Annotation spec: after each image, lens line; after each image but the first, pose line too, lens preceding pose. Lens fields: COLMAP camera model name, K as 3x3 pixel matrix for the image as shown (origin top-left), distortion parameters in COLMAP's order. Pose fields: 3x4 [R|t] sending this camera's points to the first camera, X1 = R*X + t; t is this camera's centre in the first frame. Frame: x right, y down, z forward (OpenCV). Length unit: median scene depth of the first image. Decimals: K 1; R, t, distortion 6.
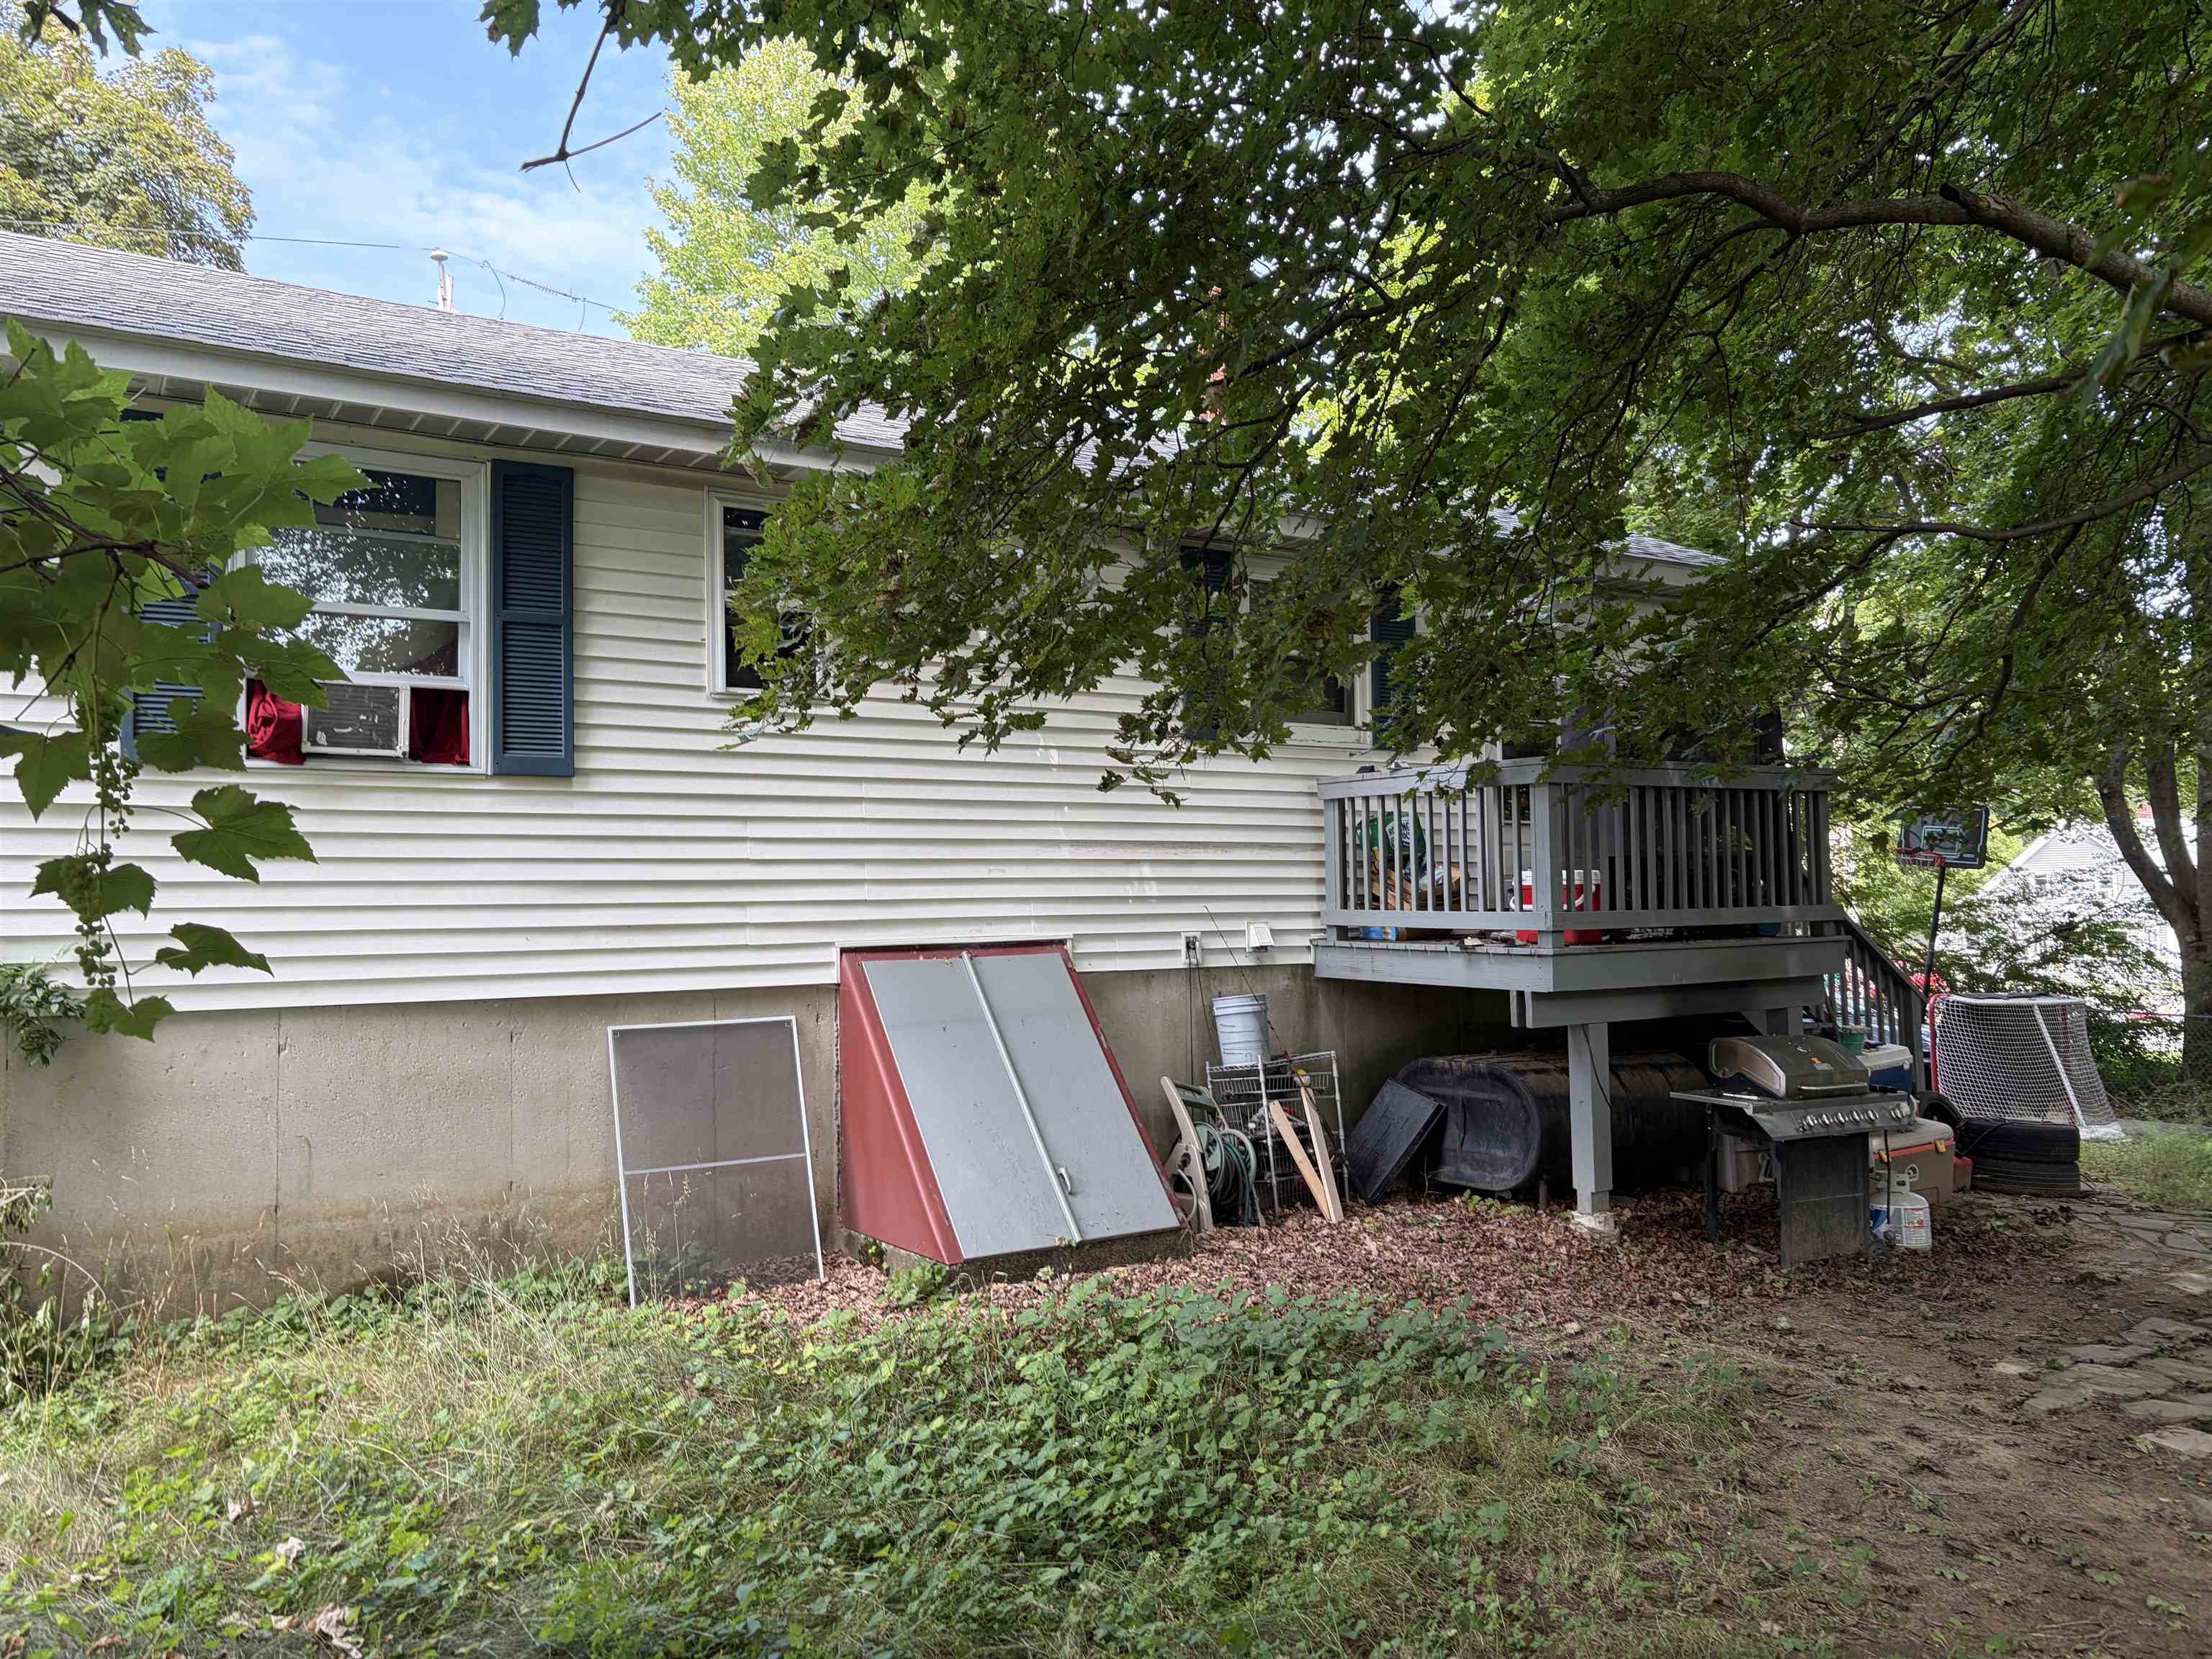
lens RADIAL K [[1612.4, 0, 1106.0], [0, 1612.4, 829.5], [0, 0, 1]] dist [0.066542, -0.072985]
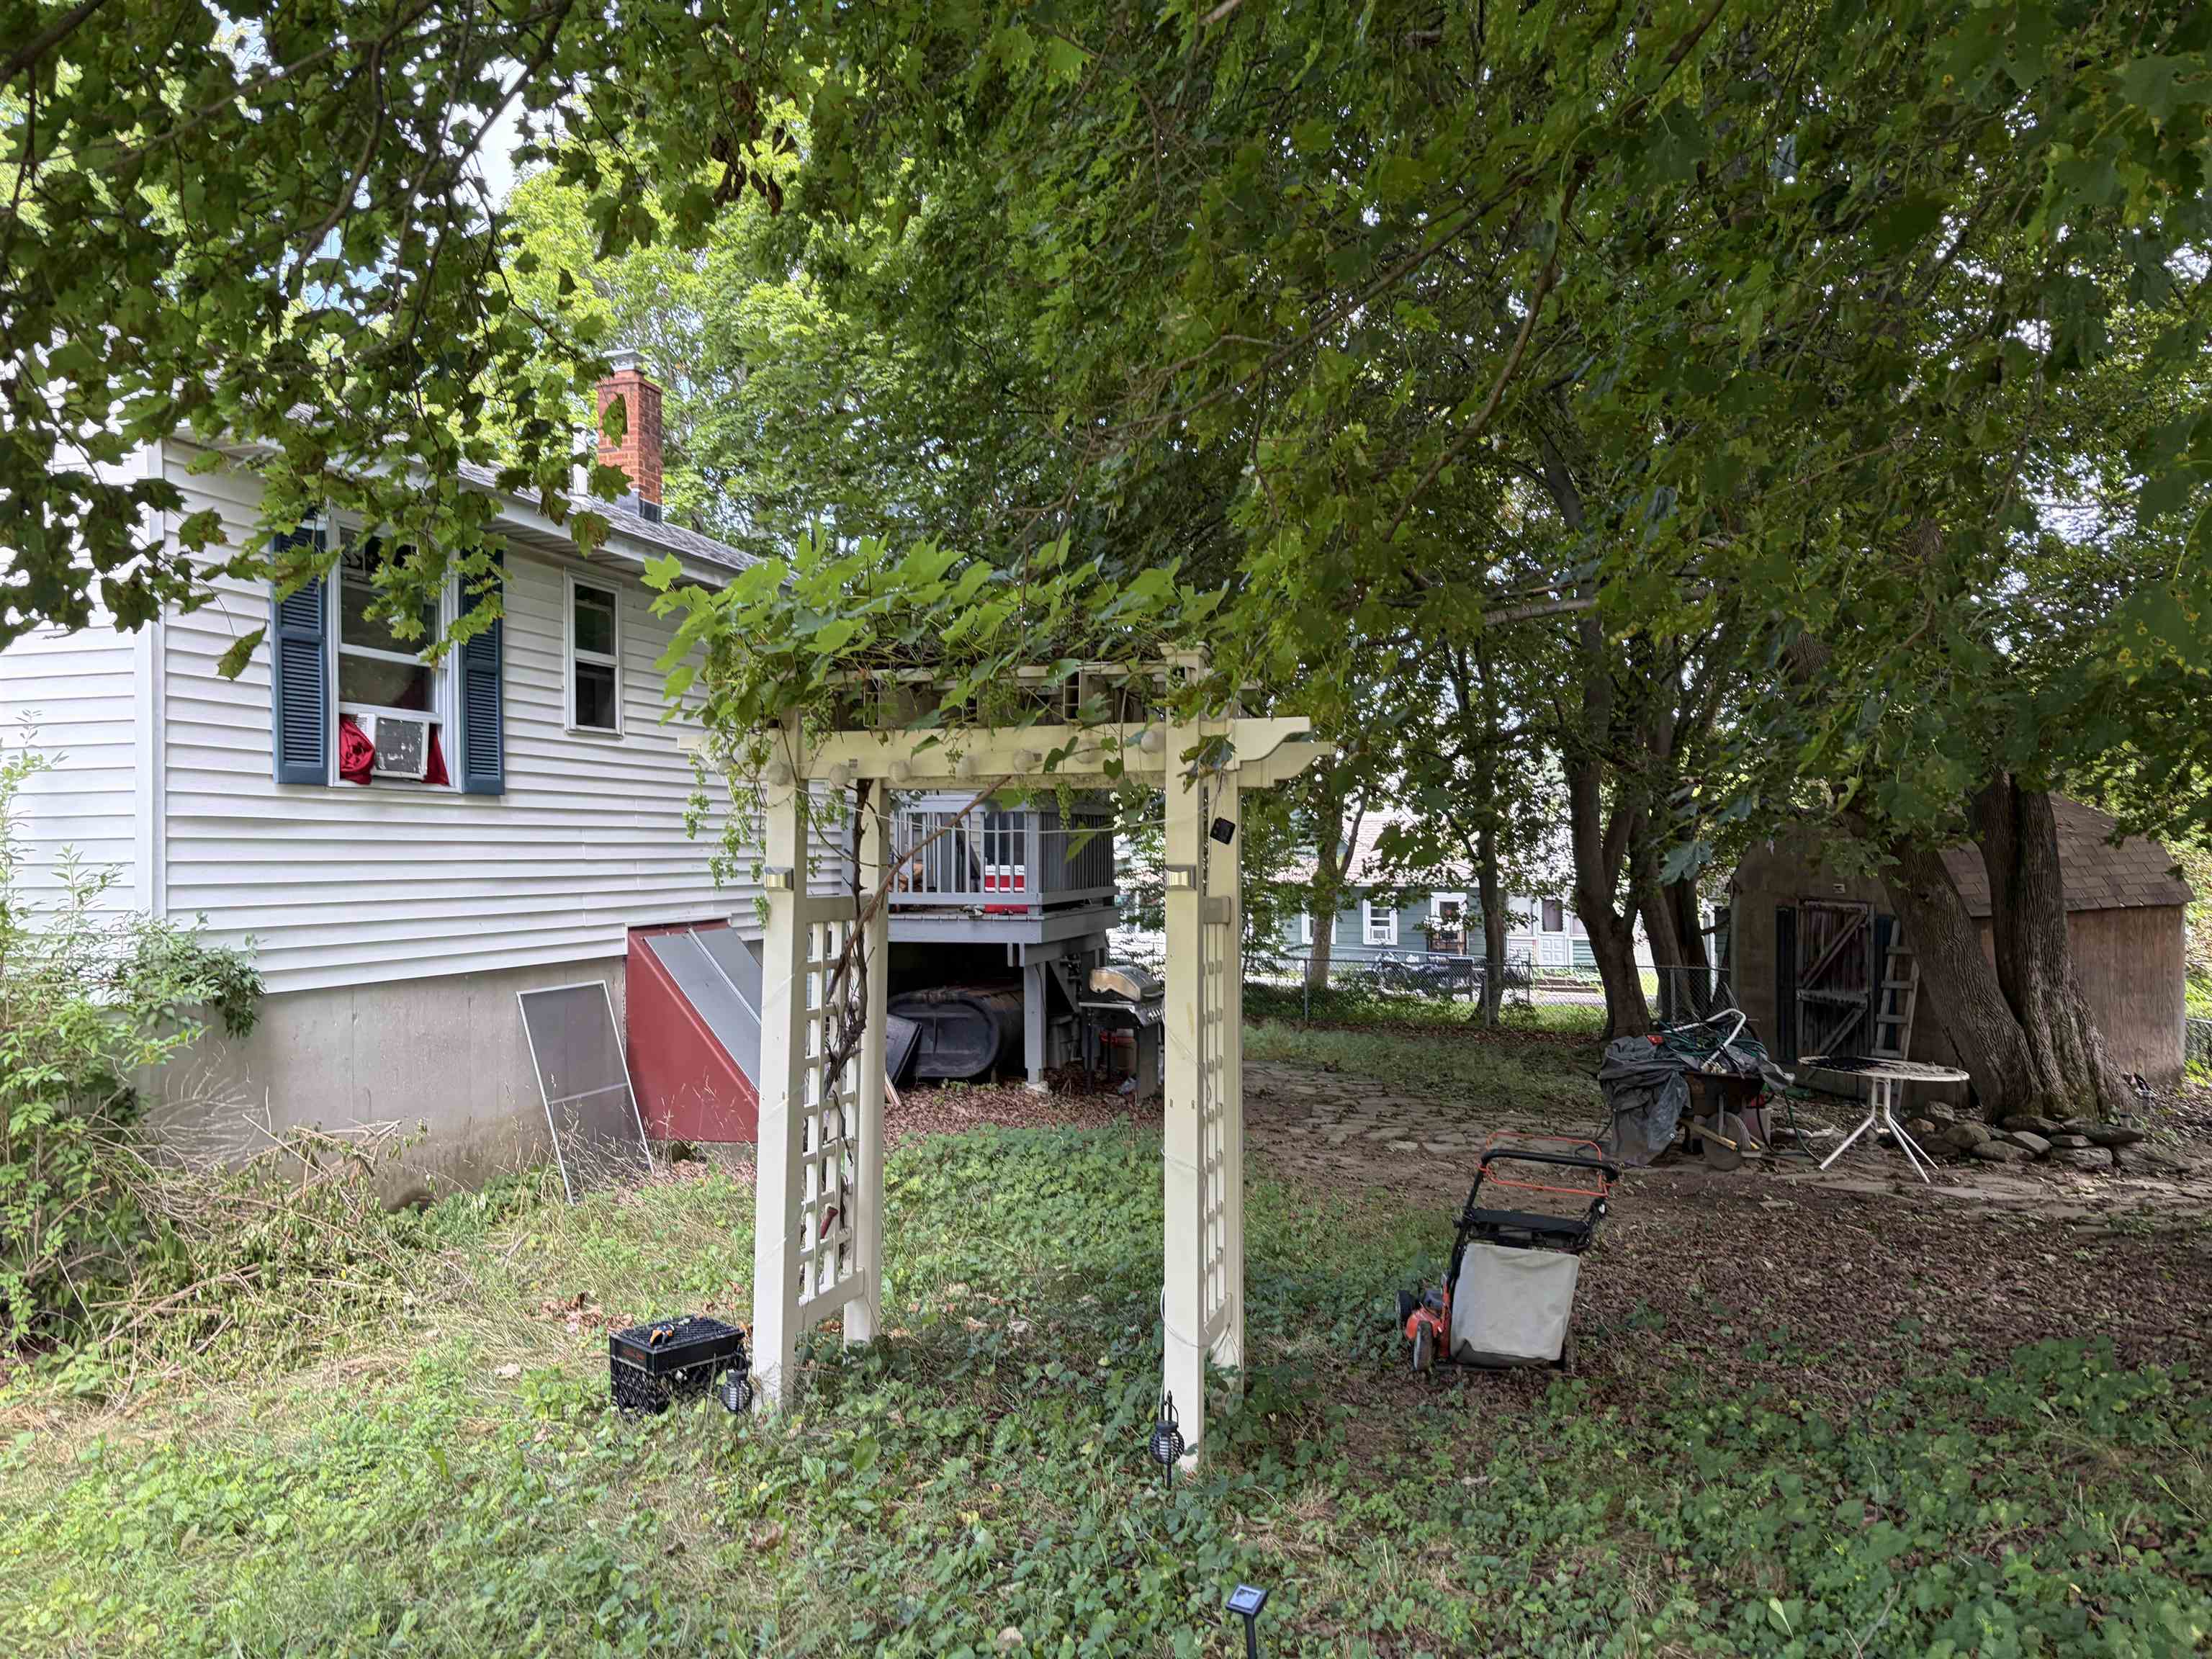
lens RADIAL K [[1645.8, 0, 1106.0], [0, 1645.8, 829.5], [0, 0, 1]] dist [-0.025859, 0.000944]
pose [[0.737990, 0.014831, 0.674649, -0.796994], [-0.027765, 0.999579, 0.008397, -0.027825], [-0.674241, -0.024929, 0.738091, -0.242252]]
